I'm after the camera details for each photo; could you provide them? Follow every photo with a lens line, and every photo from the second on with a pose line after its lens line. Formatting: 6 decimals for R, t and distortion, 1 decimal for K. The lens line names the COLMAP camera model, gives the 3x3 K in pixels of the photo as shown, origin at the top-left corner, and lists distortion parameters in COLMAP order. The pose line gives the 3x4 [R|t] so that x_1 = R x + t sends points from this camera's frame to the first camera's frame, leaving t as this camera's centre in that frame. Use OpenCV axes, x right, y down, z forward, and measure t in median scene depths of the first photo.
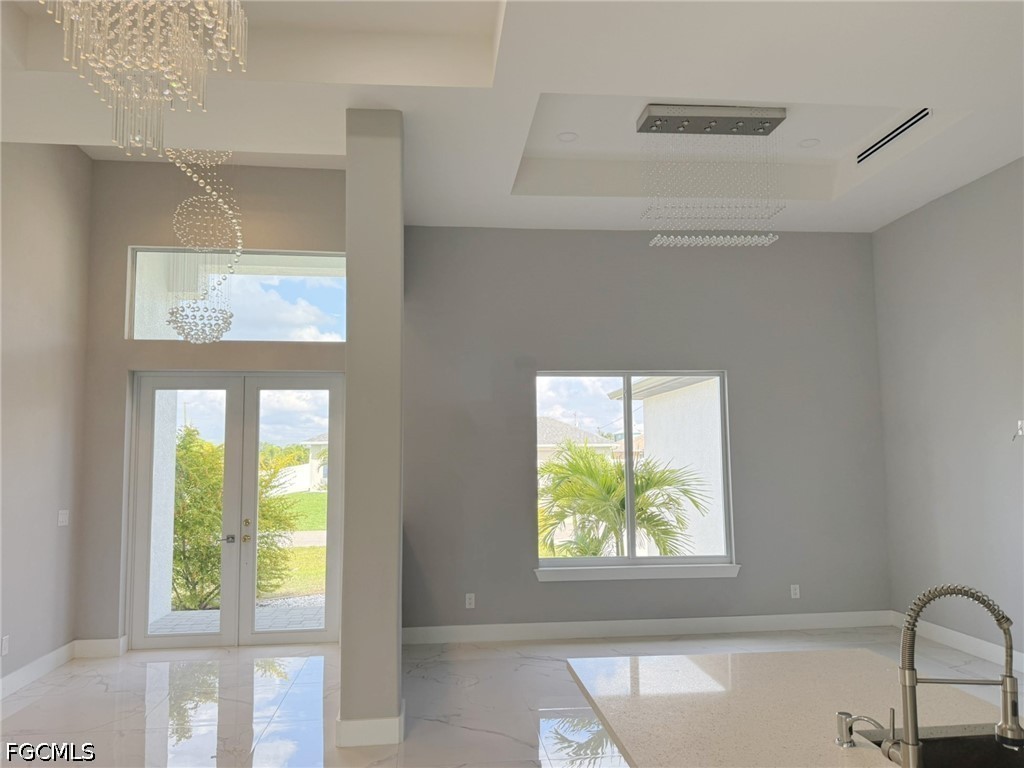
lens RADIAL K [[720.3, 0, 505.2], [0, 720.3, 378.7], [0, 0, 1]] dist [0.035581, -0.047916]
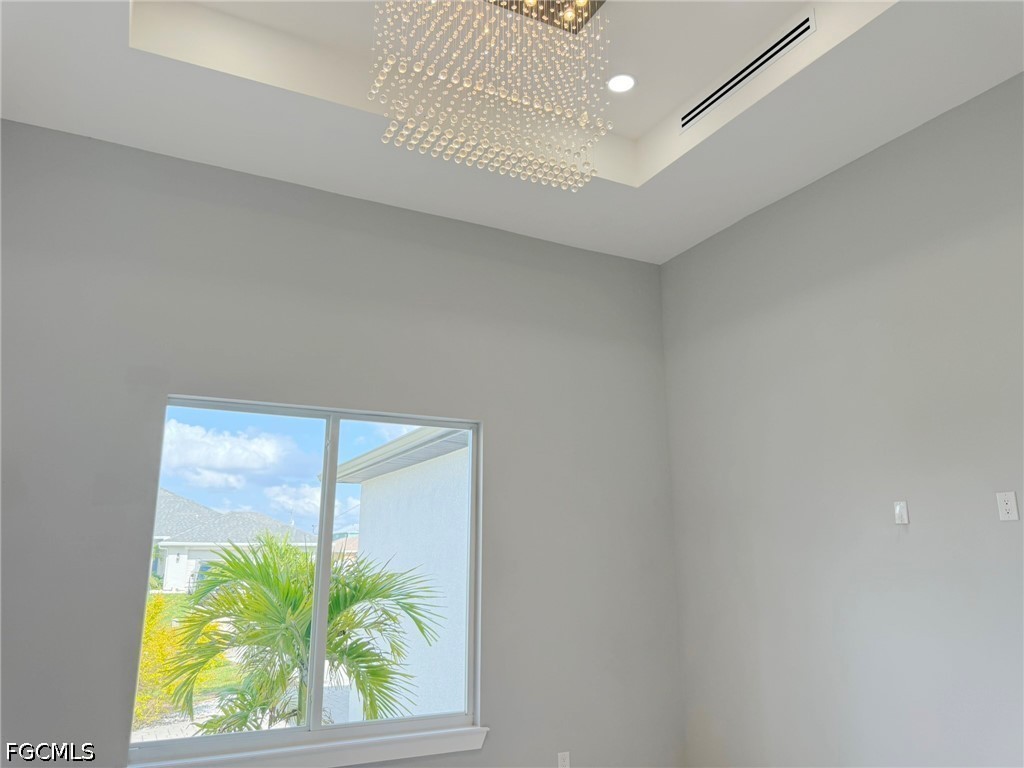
lens RADIAL K [[720.3, 0, 487.0], [0, 720.3, 394.2], [0, 0, 1]] dist [0.035581, -0.047916]
pose [[0.935312, 0.087339, 0.342875, 0.071054], [-0.047345, 0.991234, -0.123341, 0.040448], [-0.350642, 0.099129, 0.931248, 0.335064]]
